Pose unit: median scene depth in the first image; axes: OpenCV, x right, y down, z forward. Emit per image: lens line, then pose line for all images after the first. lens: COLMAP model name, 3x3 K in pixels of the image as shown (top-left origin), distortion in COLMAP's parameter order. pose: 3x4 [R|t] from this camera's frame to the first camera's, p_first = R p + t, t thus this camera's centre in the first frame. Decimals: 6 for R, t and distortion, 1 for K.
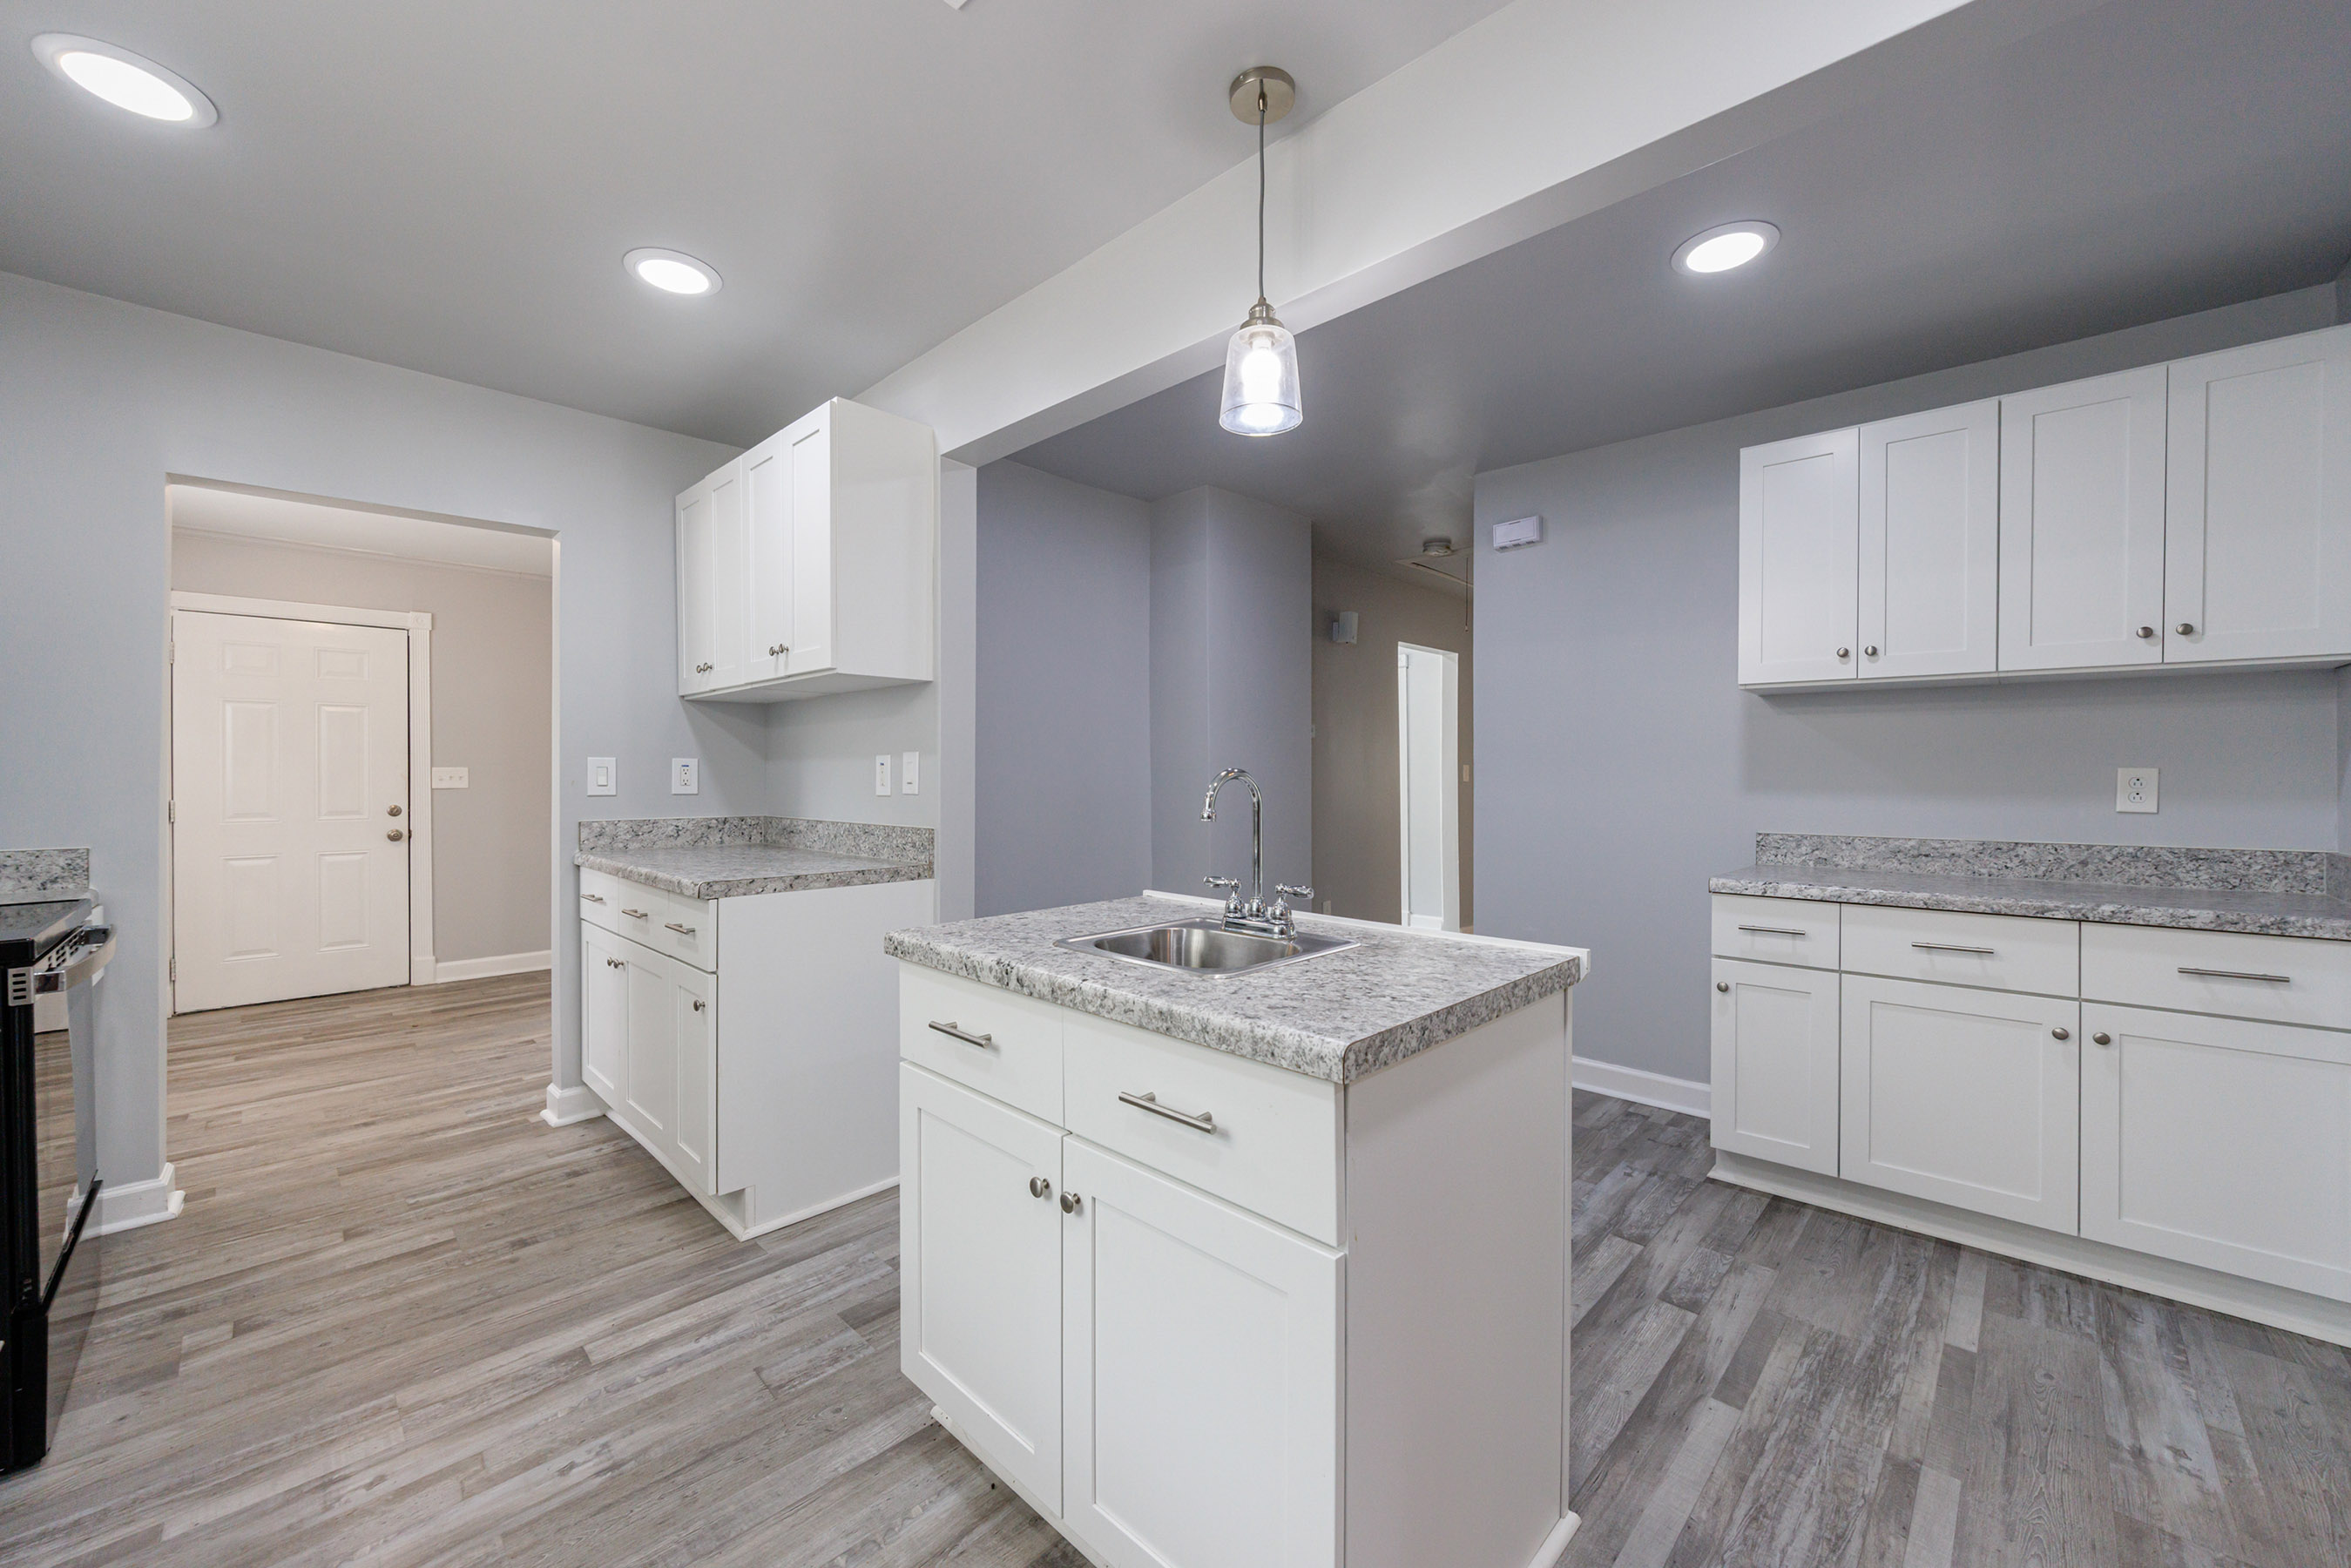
lens RADIAL K [[904.7, 0, 1180.8], [0, 904.7, 778.5], [0, 0, 1]] dist [-0.017930, 0.003333]
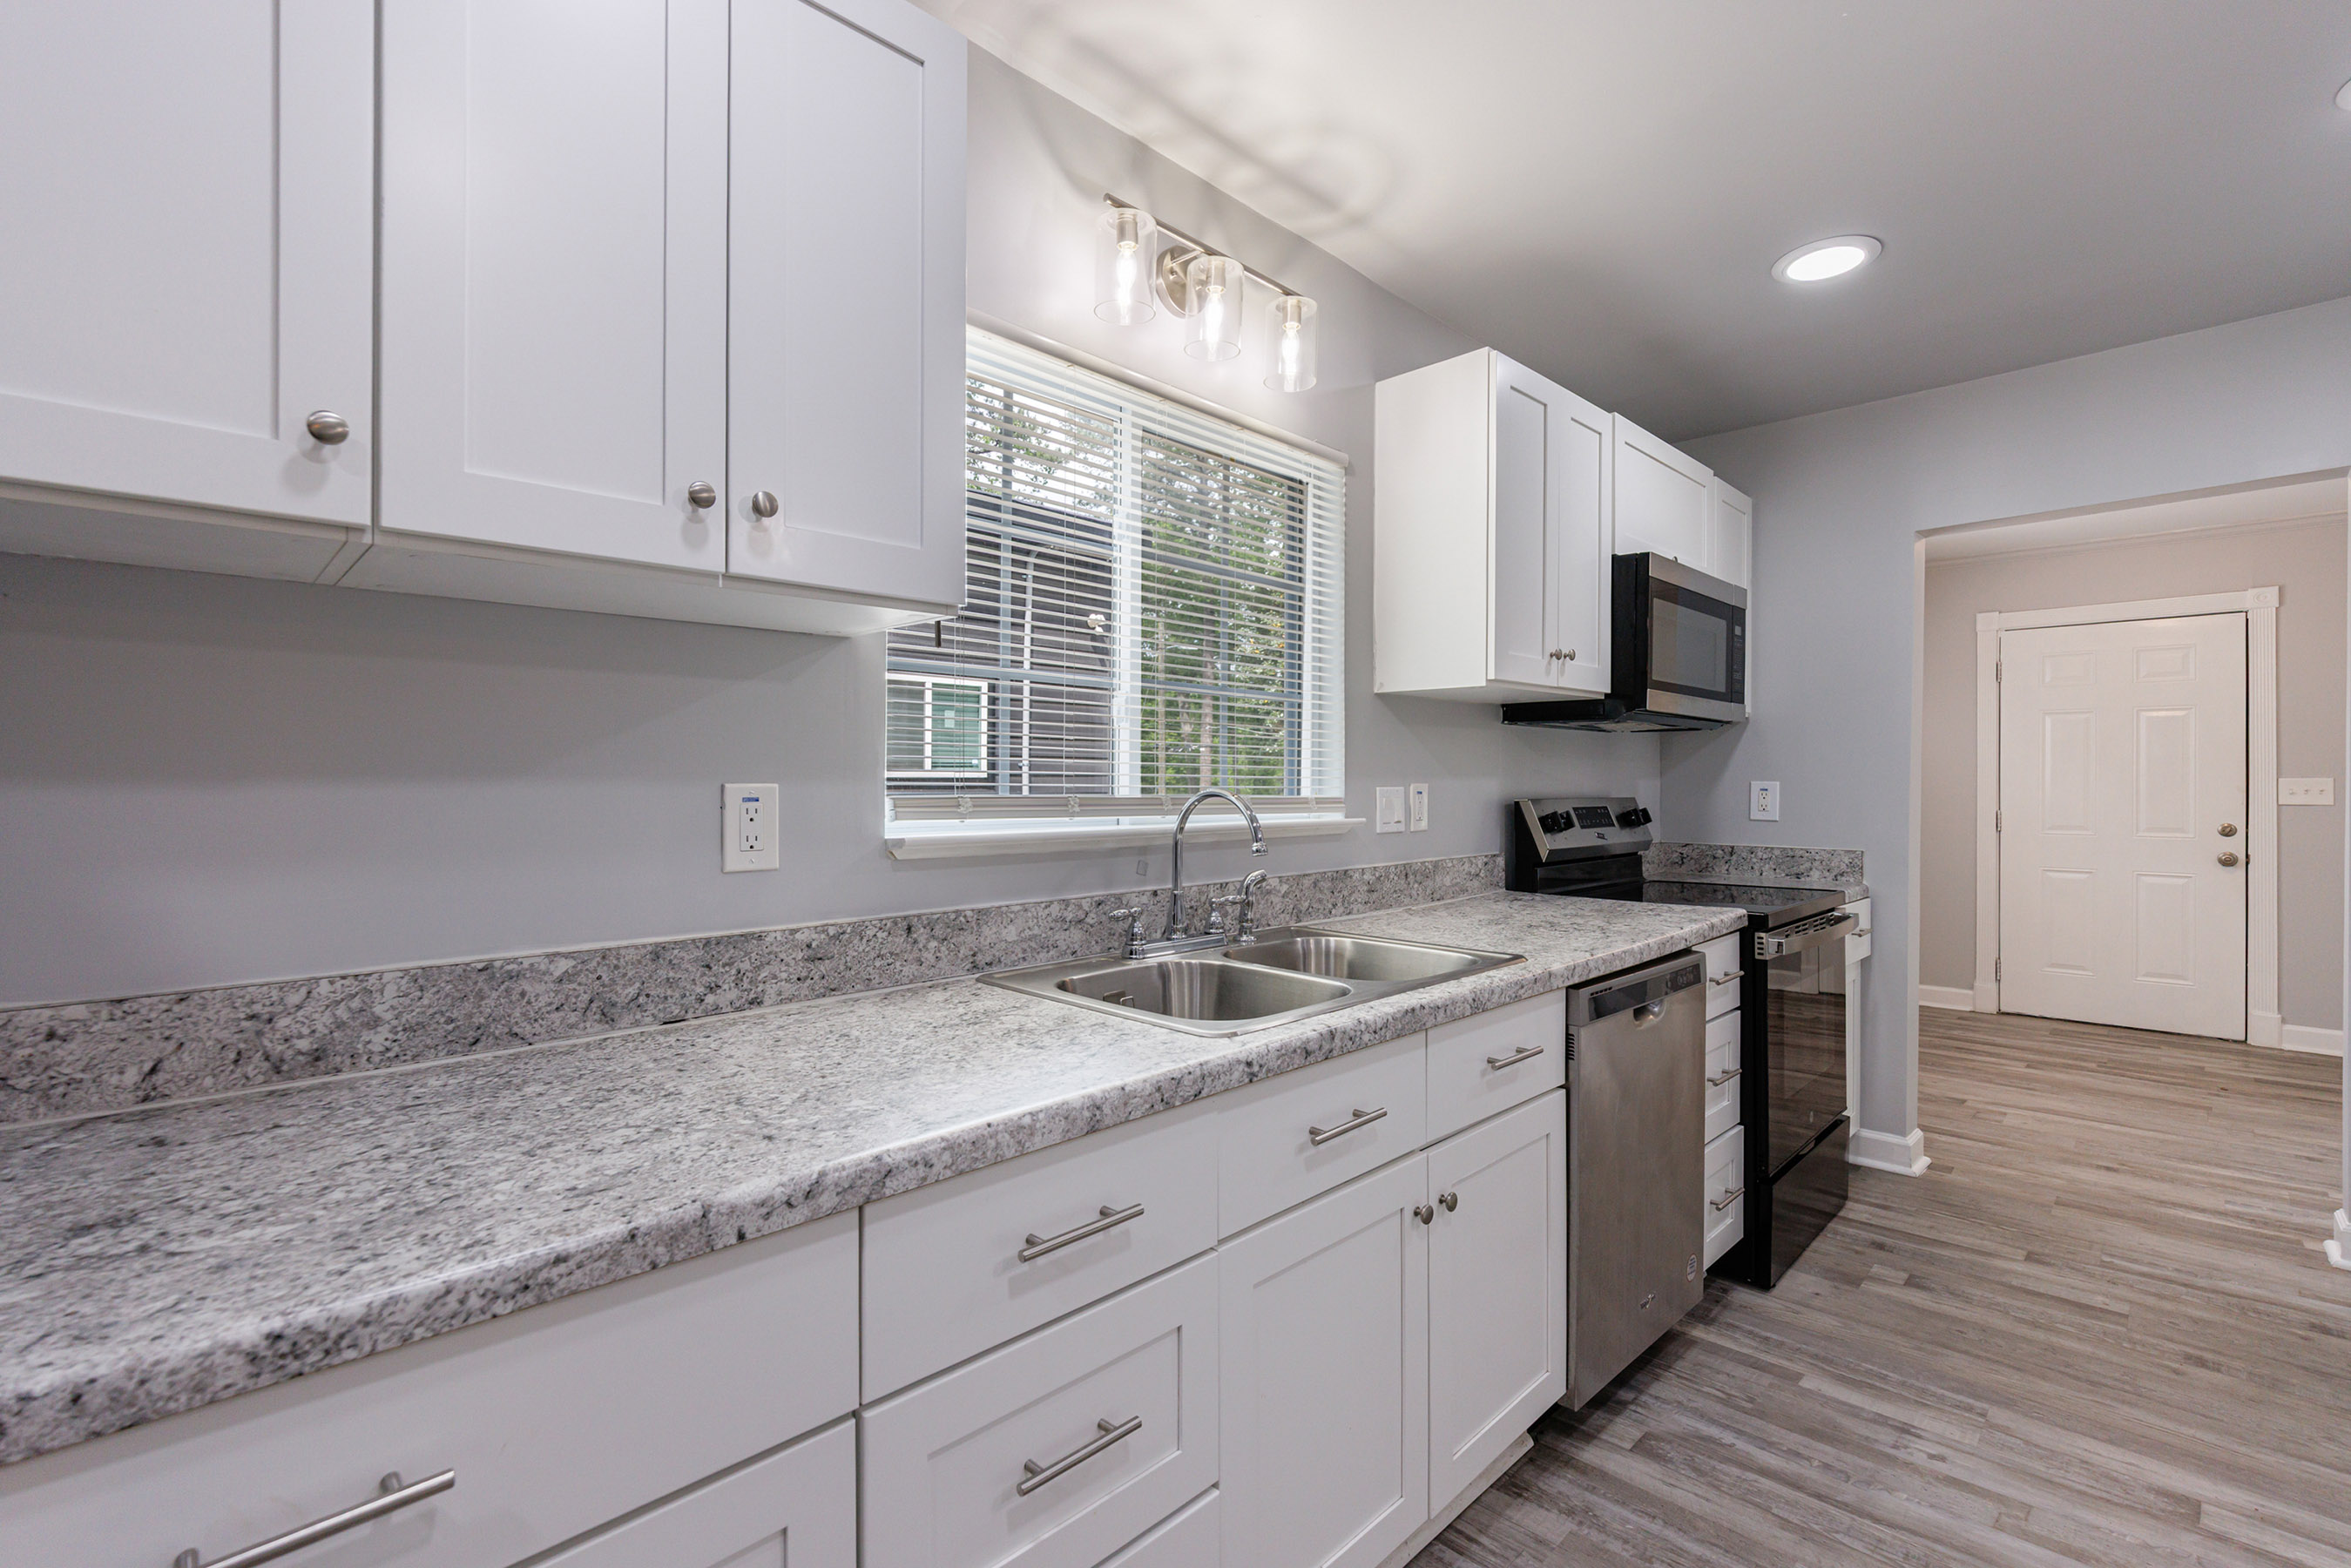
lens RADIAL K [[1036.5, 0, 1168.6], [0, 1036.5, 778.7], [0, 0, 1]] dist [-0.002553, 0.000534]
pose [[-0.019276, 0.000364, -0.999814, 0.227028], [-0.003263, 0.999995, 0.000427, -0.018841], [0.999809, 0.003271, -0.019274, 0.053383]]
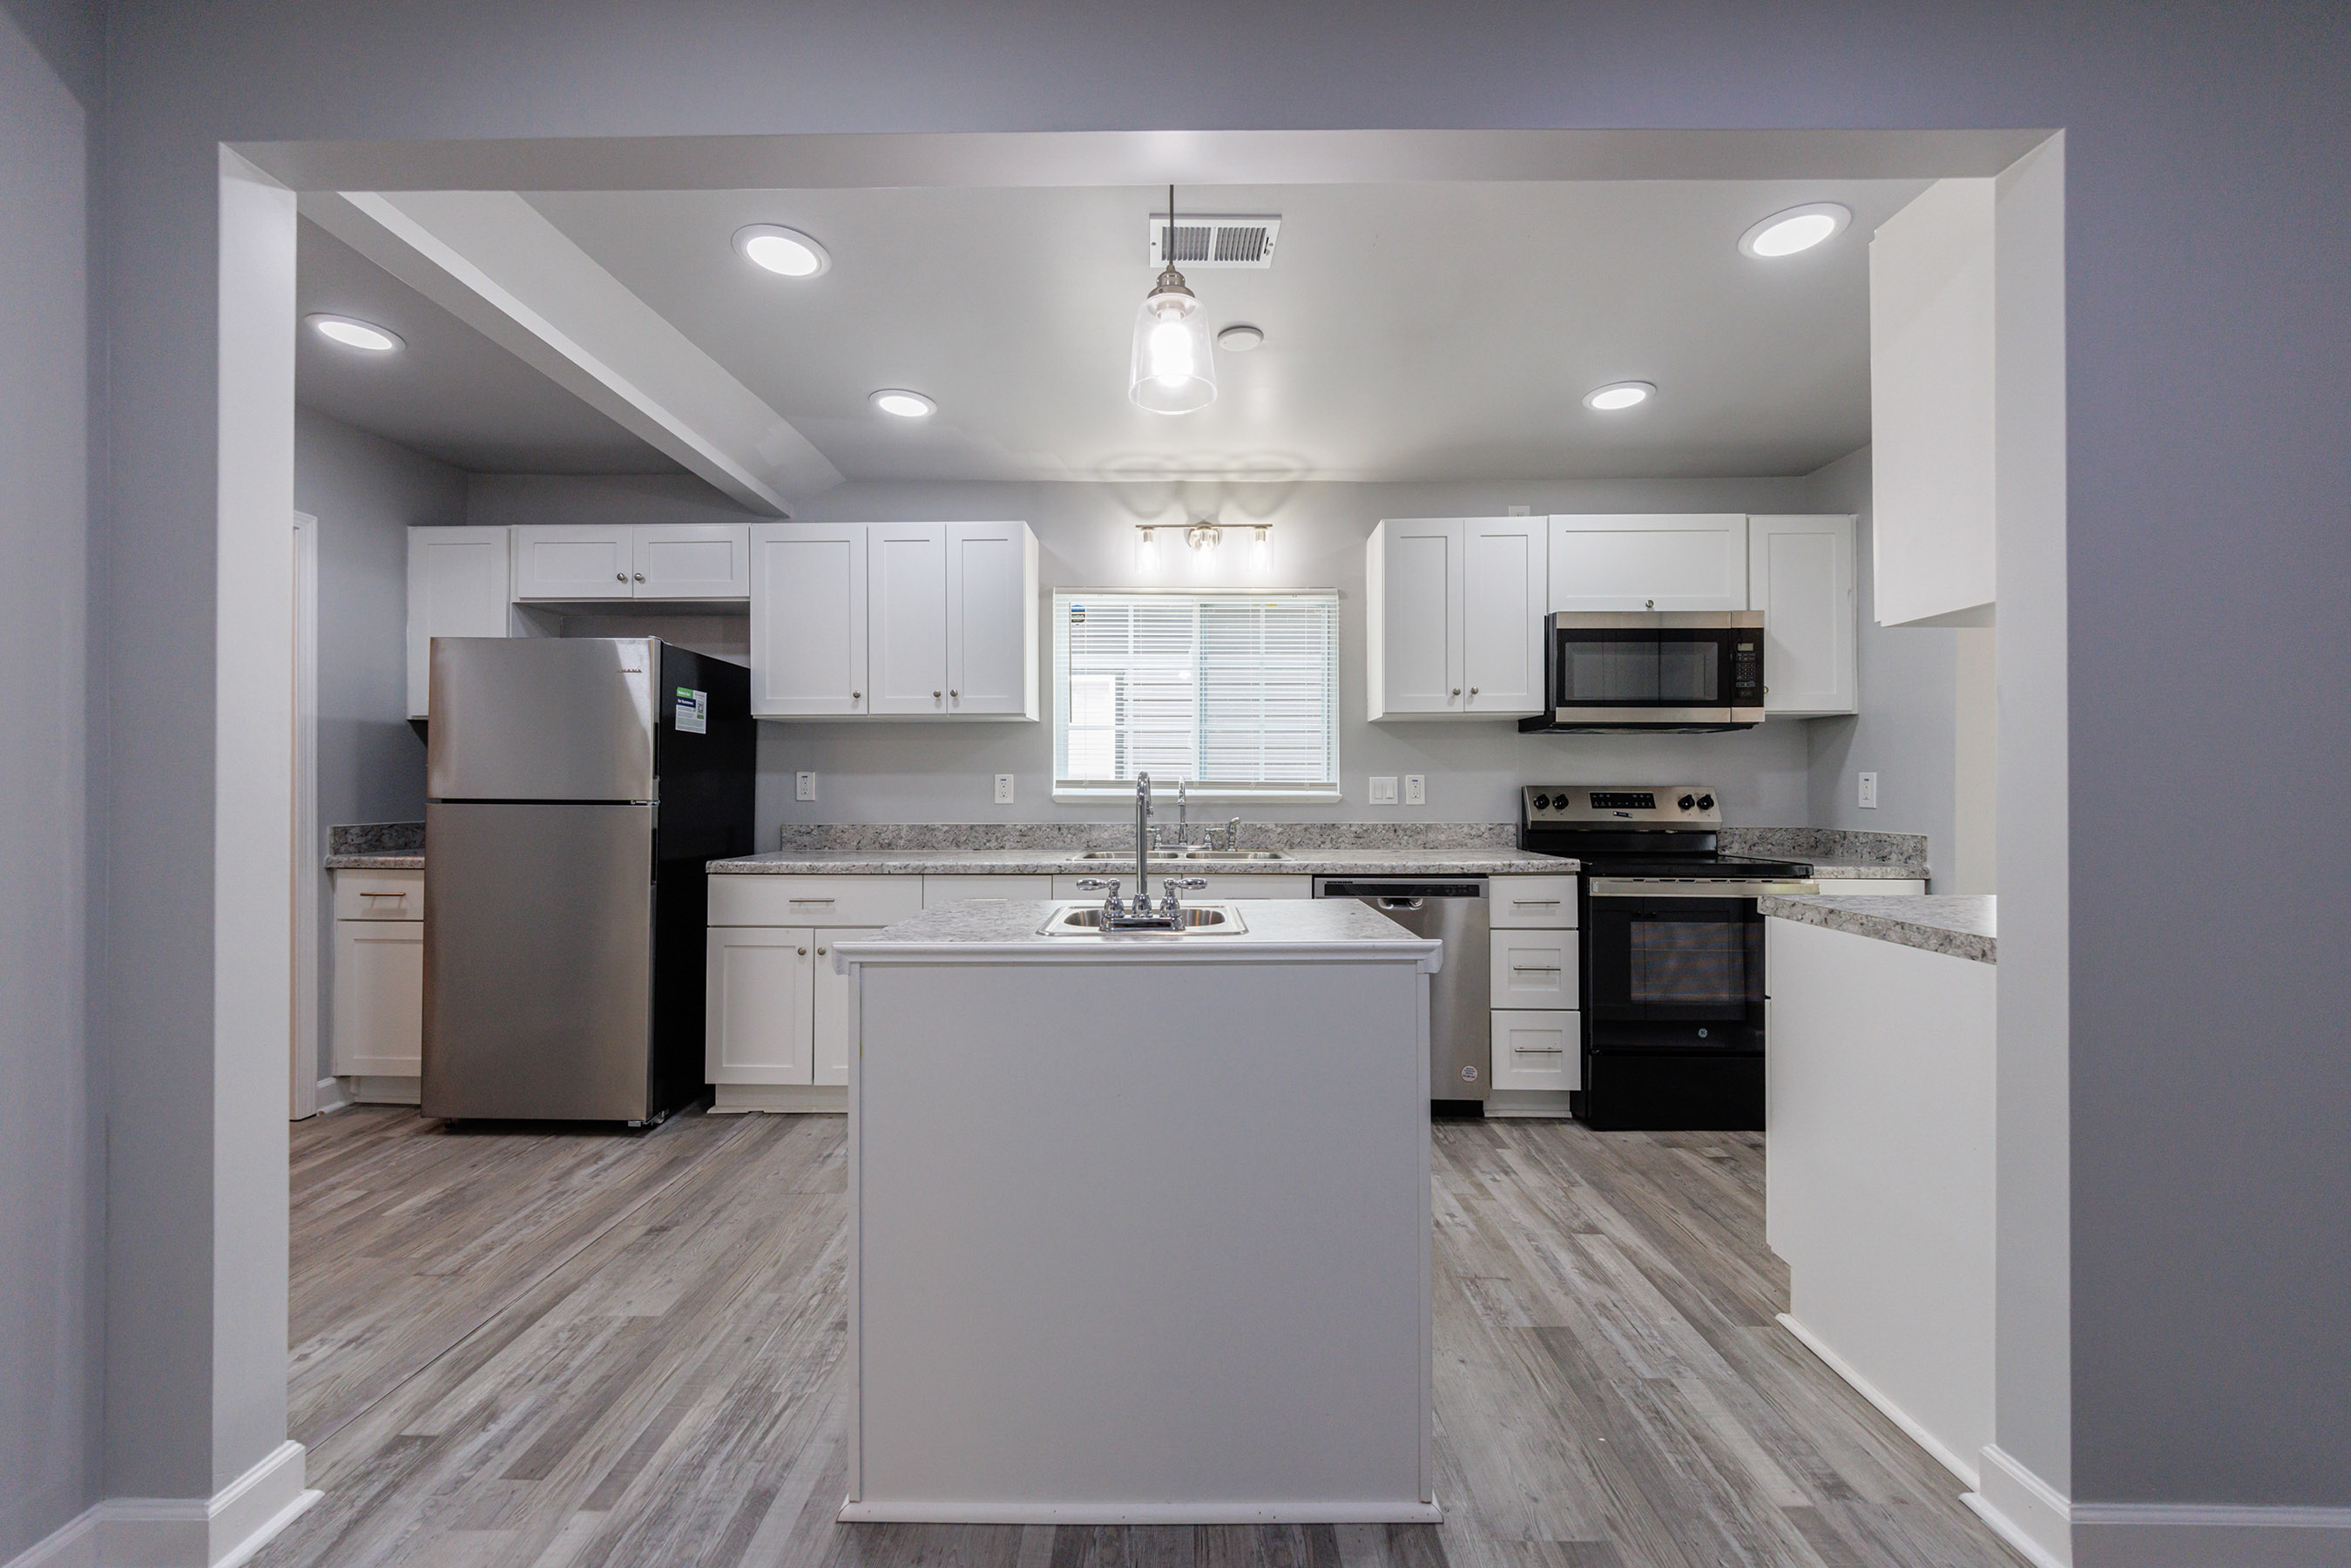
lens RADIAL K [[928.8, 0, 1162.0], [0, 928.8, 783.6], [0, 0, 1]] dist [0.002656, -0.001861]
pose [[-0.739025, -0.004518, -0.673662, 0.512172], [-0.000530, 0.999981, -0.006124, 0.010396], [0.673677, -0.004169, -0.739014, 1.186729]]
